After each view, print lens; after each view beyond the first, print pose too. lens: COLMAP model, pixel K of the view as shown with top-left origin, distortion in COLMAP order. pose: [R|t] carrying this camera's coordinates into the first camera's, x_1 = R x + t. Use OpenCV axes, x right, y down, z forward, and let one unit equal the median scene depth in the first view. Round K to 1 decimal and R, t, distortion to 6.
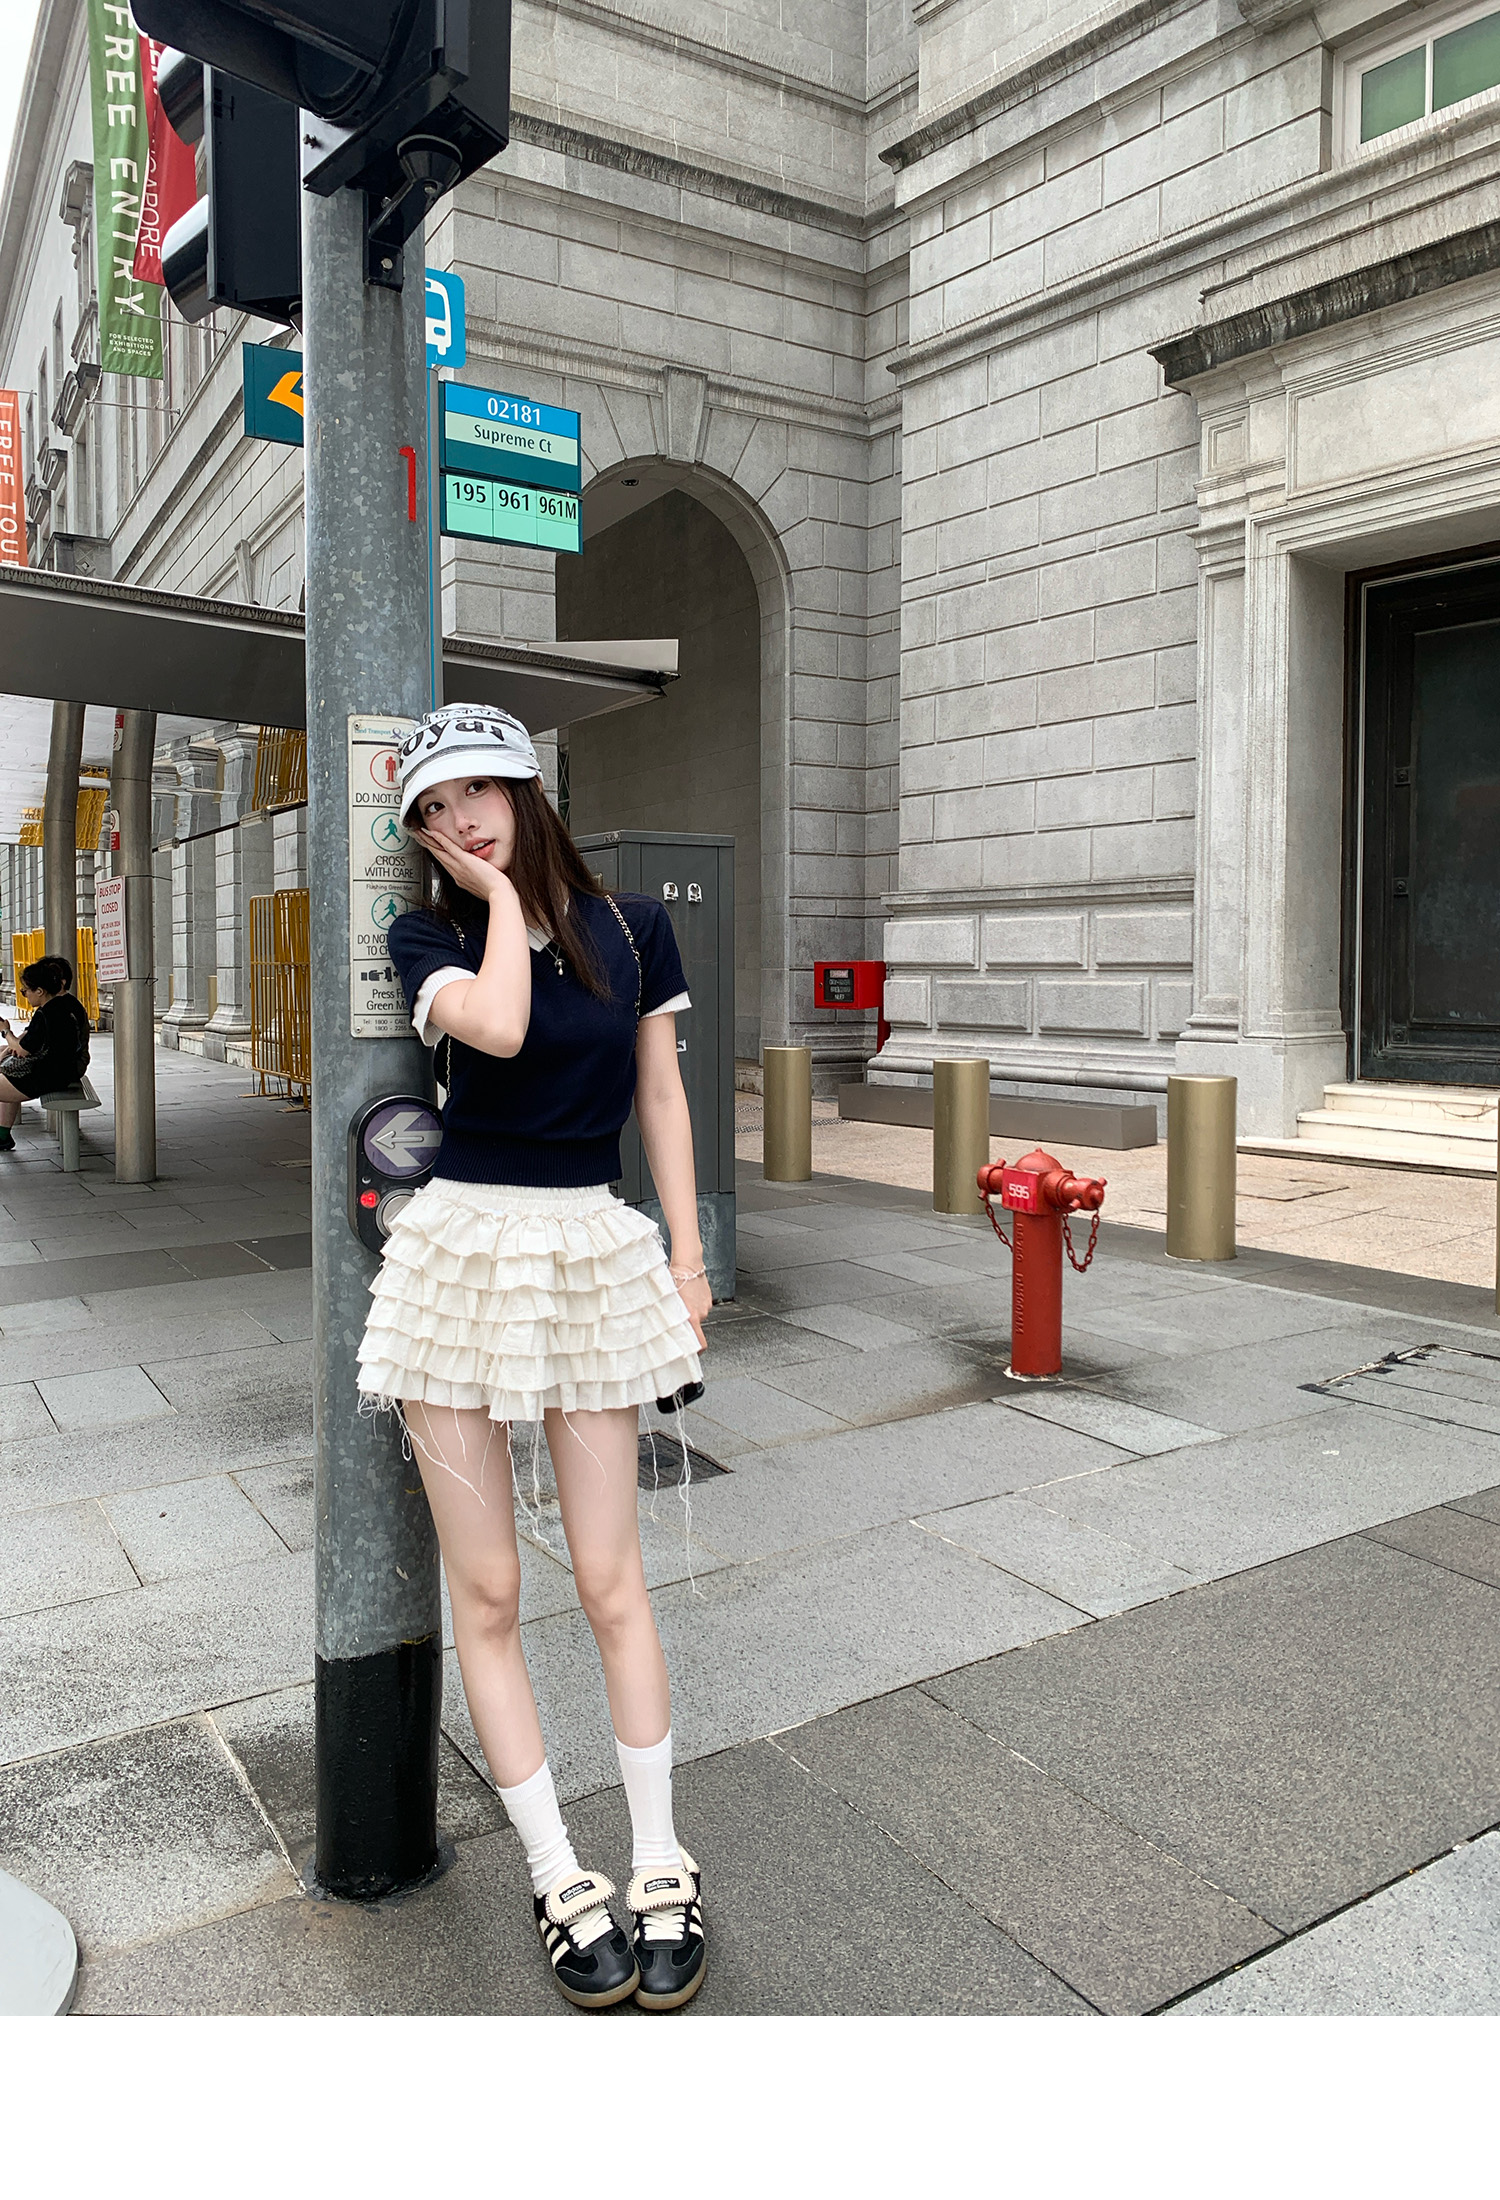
lens RADIAL K [[1566.0, 0, 744.1], [0, 1566.0, 1000.8], [0, 0, 1]] dist [0.010019, 0.001816]
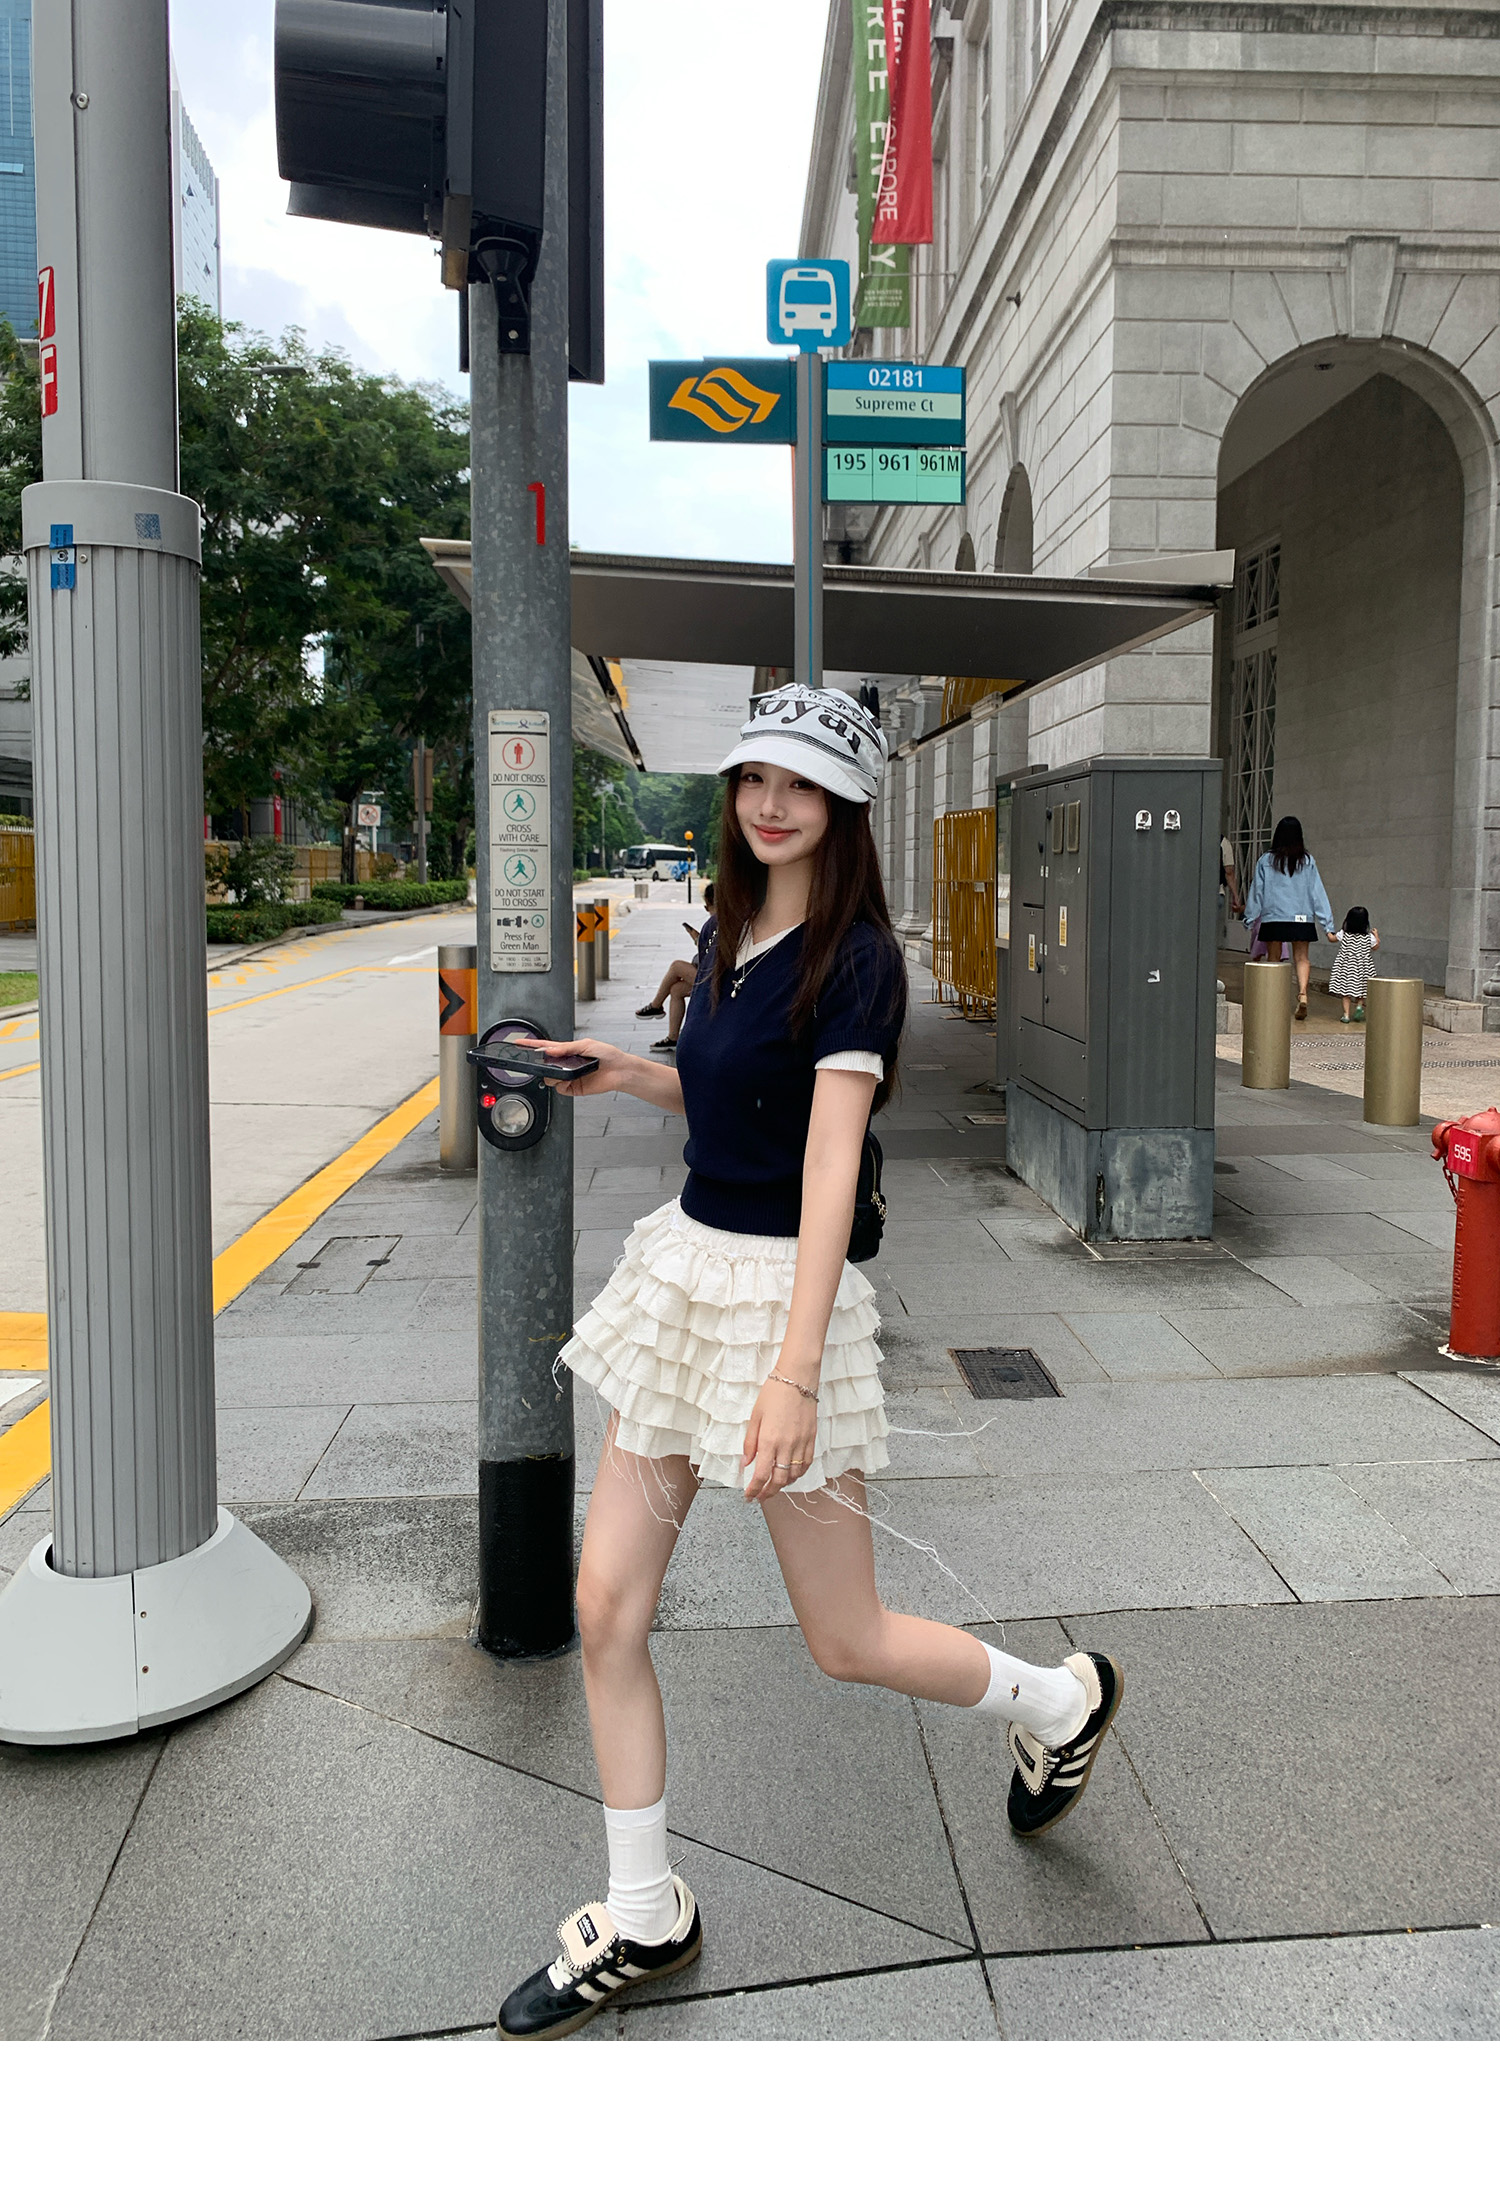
lens RADIAL K [[1555.6, 0, 741.5], [0, 1555.6, 974.9], [0, 0, 1]] dist [0.003613, 0.000379]
pose [[0.871150, 0.040006, -0.489385, 0.109215], [-0.017736, 0.998589, 0.050060, -0.008256], [0.490697, -0.034930, 0.870630, 0.005485]]
